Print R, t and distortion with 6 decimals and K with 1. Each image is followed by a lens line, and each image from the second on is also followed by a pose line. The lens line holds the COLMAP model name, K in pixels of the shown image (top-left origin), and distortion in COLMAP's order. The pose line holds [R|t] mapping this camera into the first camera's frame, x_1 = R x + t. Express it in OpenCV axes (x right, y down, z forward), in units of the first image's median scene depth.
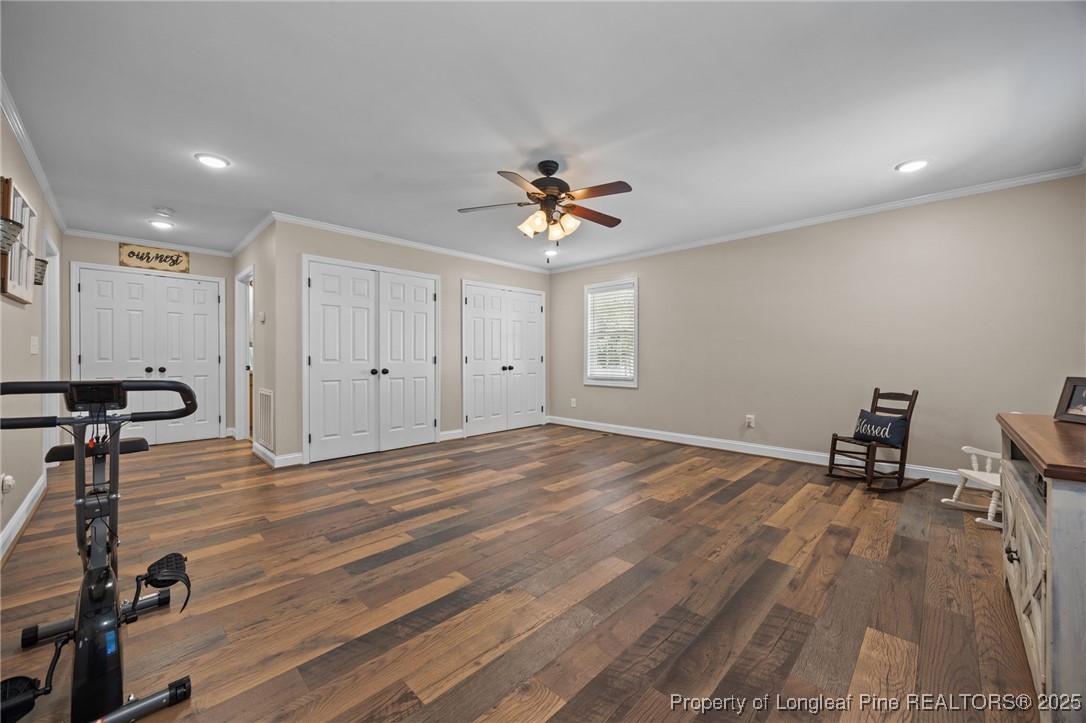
lens RADIAL K [[409.8, 0, 545.5], [0, 409.8, 359.0], [0, 0, 1]] dist [0.000382, 0.000001]
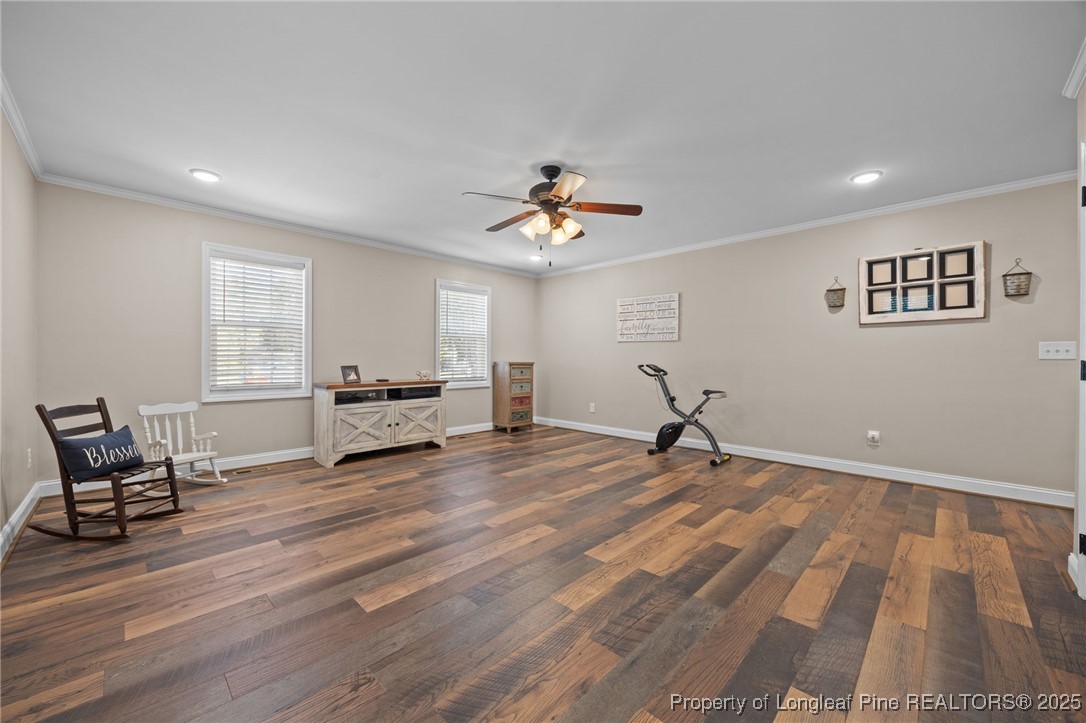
lens RADIAL K [[409.8, 0, 542.7], [0, 409.8, 360.5], [0, 0, 1]] dist [0.000382, 0.000001]
pose [[-0.999966, -0.004954, 0.006569, 0.016220], [-0.004887, 0.999937, 0.010149, -0.012038], [-0.006619, 0.010117, -0.999927, 1.946644]]
